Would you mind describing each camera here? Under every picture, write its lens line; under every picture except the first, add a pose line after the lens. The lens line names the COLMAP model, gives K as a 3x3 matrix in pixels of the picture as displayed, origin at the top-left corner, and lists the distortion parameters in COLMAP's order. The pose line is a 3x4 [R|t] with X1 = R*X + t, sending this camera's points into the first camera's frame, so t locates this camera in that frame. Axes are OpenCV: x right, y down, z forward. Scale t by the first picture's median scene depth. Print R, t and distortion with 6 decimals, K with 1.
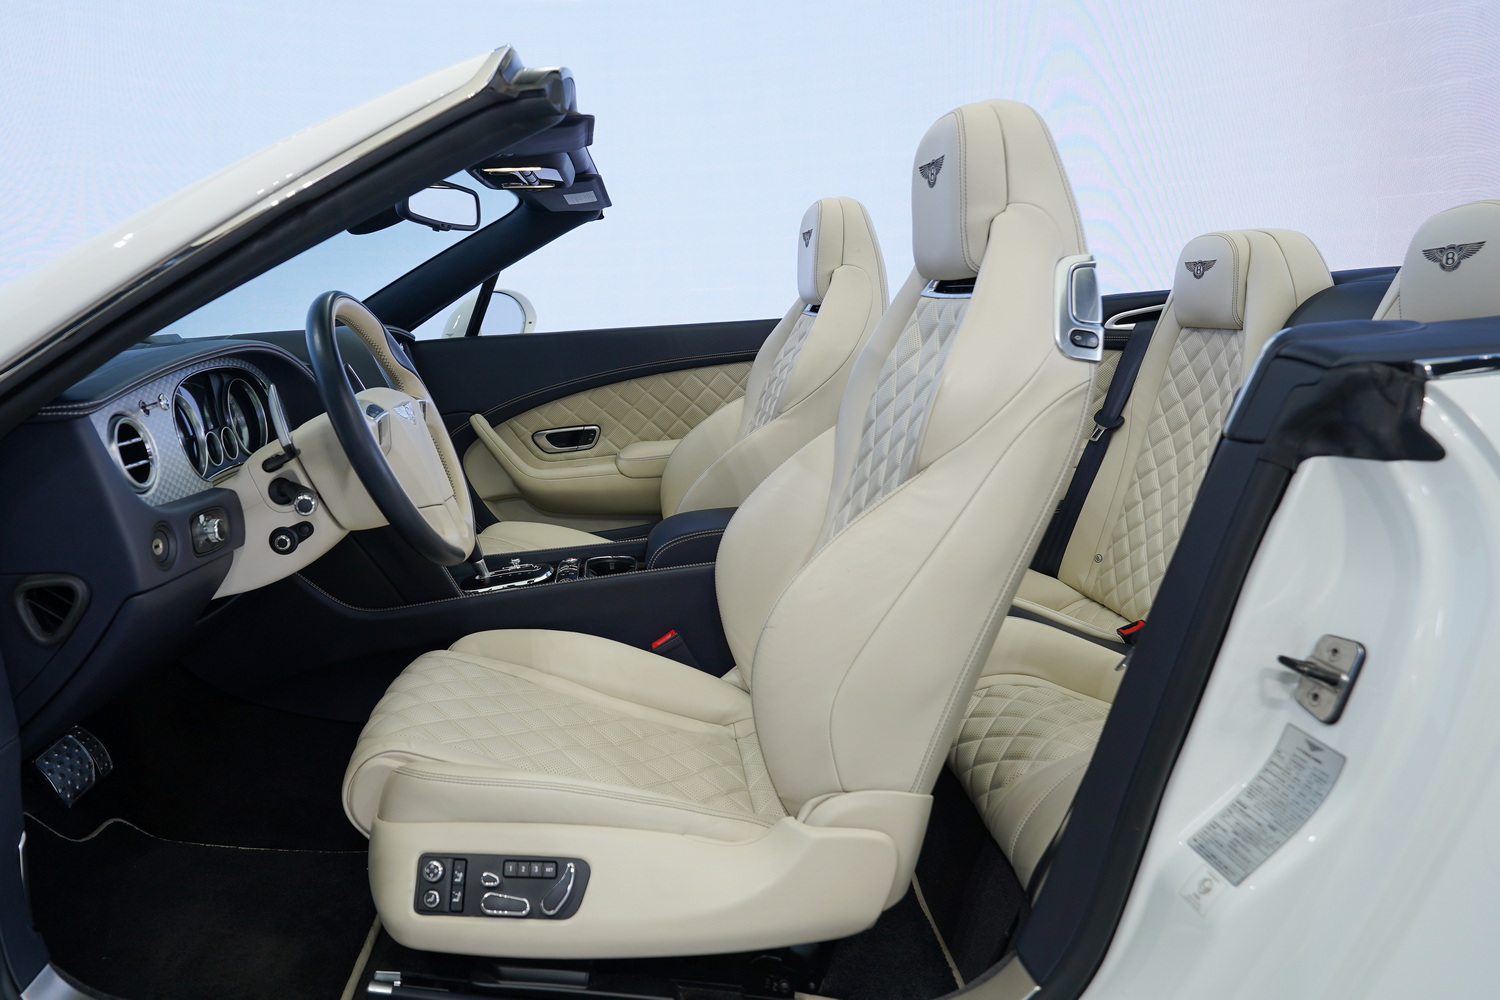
lens RADIAL K [[879.3, 0, 750.0], [0, 879.3, 500.0], [0, 0, 1]] dist [-0.004013, -0.001791]
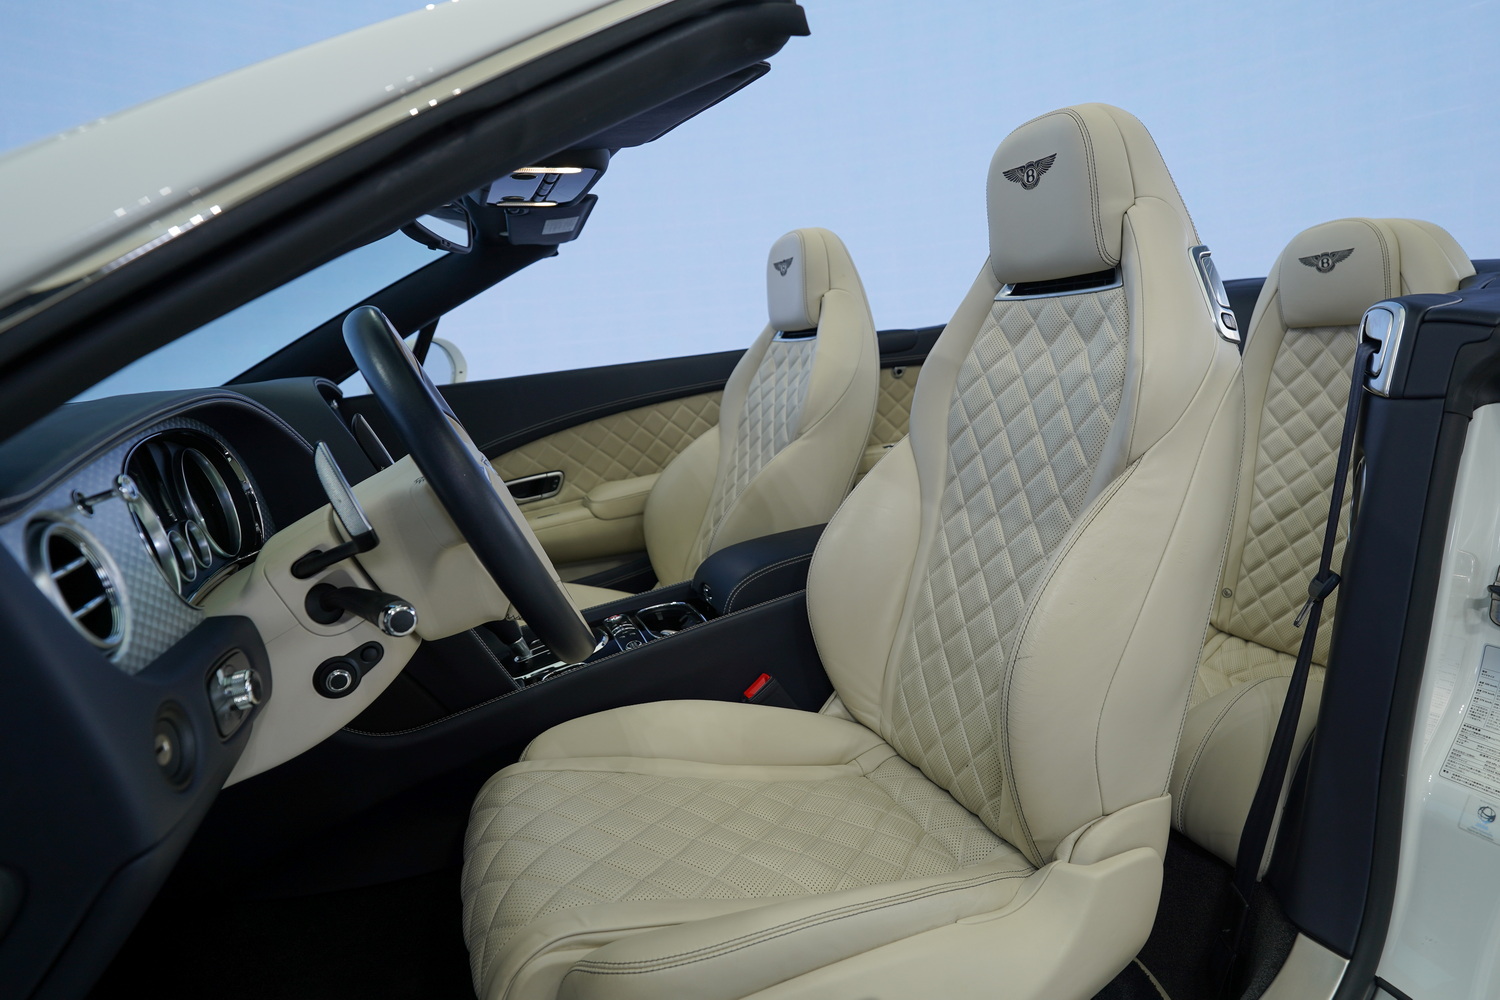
lens RADIAL K [[666.0, 0, 750.4], [0, 666.0, 483.8], [0, 0, 1]] dist [-0.022611, 0.000455]
pose [[0.928925, -0.119954, 0.350298, -0.347913], [0.135995, 0.990477, -0.021460, -0.039581], [-0.344388, 0.067574, 0.936392, 0.363527]]
